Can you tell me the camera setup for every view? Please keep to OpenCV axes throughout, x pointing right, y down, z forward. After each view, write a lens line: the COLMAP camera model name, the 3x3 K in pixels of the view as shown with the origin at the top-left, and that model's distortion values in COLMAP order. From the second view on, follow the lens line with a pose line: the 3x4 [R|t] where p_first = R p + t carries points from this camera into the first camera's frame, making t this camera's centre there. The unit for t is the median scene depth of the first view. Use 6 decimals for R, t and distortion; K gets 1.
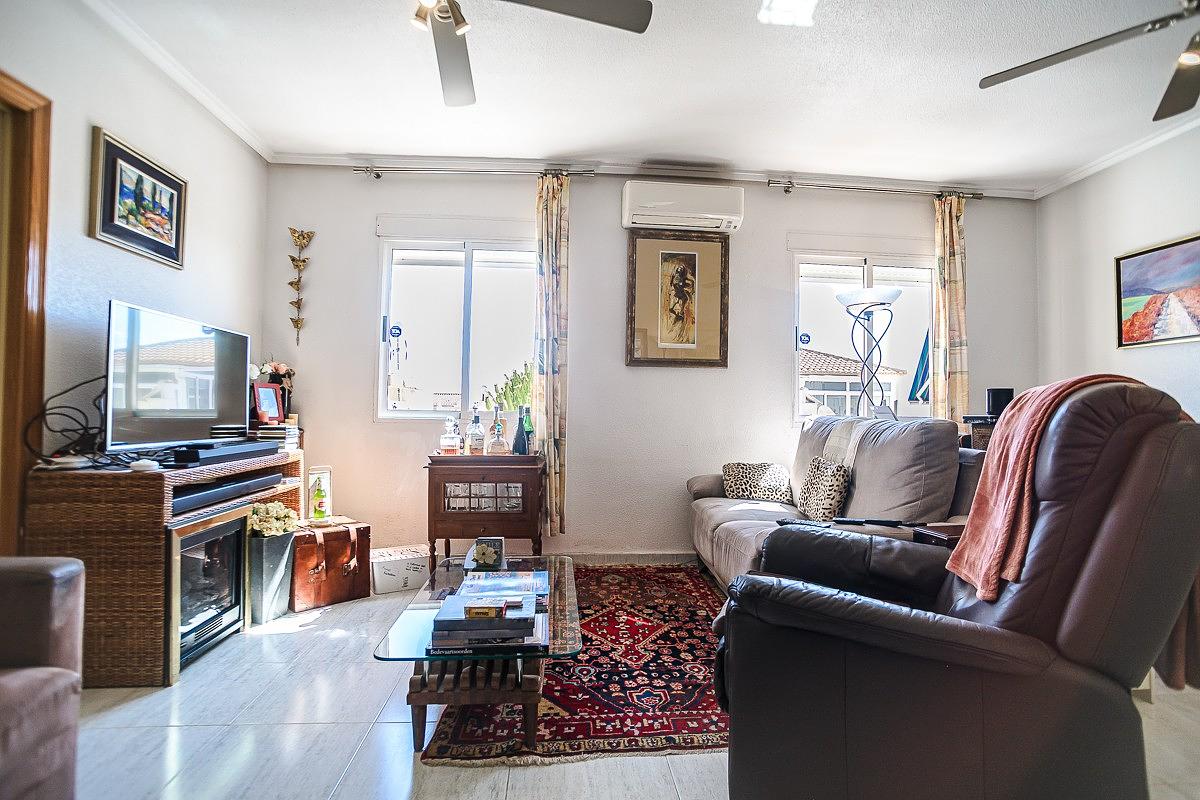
lens RADIAL K [[583.2, 0, 618.7], [0, 583.2, 396.2], [0, 0, 1]] dist [-0.047006, 0.019958]
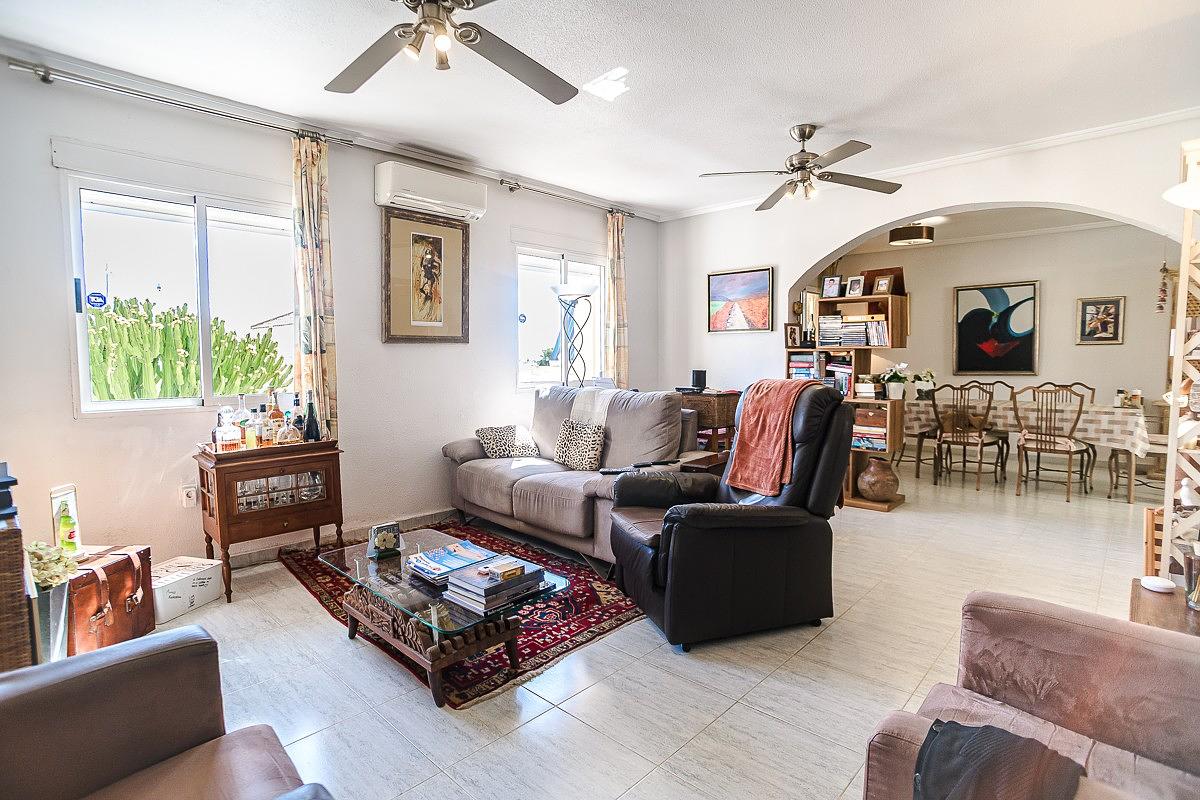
lens RADIAL K [[583.2, 0, 612.5], [0, 583.2, 396.8], [0, 0, 1]] dist [-0.047006, 0.019958]
pose [[0.747445, -0.060594, 0.661555, -0.380678], [-0.005344, 0.995251, 0.097195, -0.061586], [-0.664302, -0.076183, 0.743572, -0.031800]]
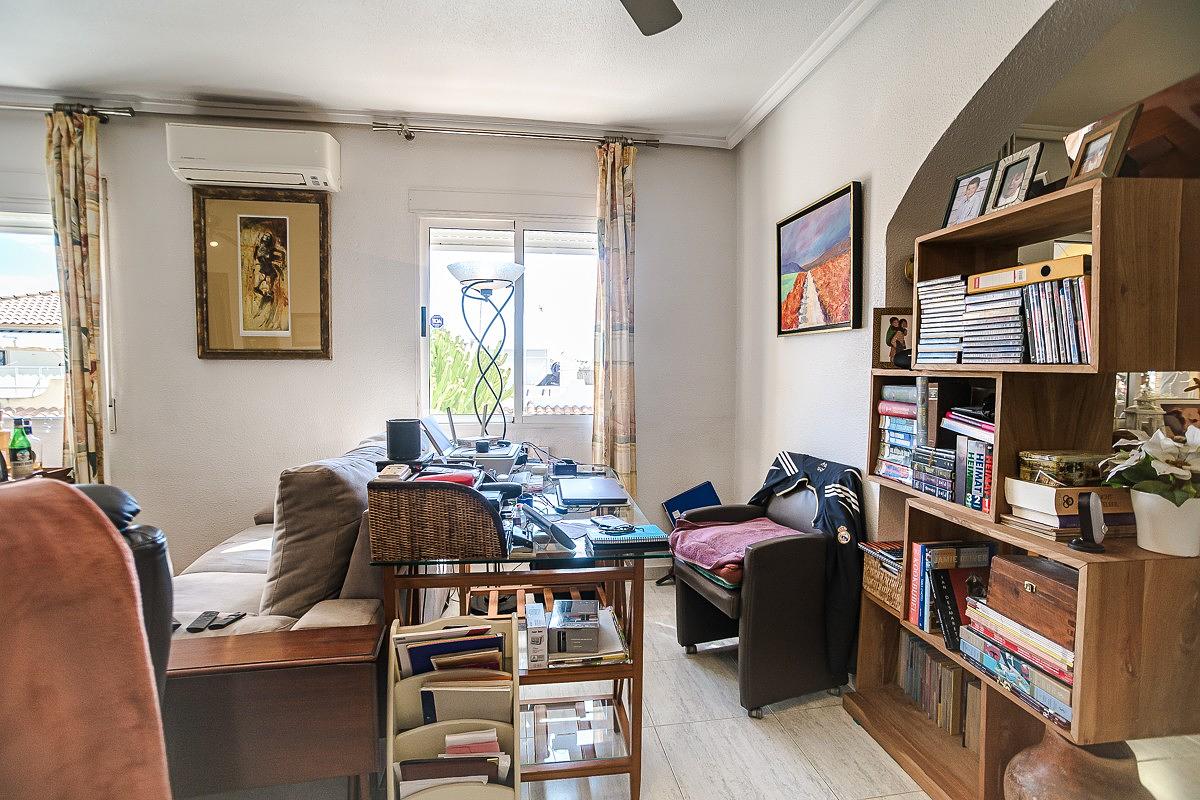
lens RADIAL K [[583.2, 0, 595.7], [0, 583.2, 401.1], [0, 0, 1]] dist [-0.047006, 0.019958]
pose [[0.998333, -0.009908, 0.056861, 0.545119], [0.005023, 0.996332, 0.085420, -0.061512], [-0.057499, -0.084992, 0.994721, 0.173609]]
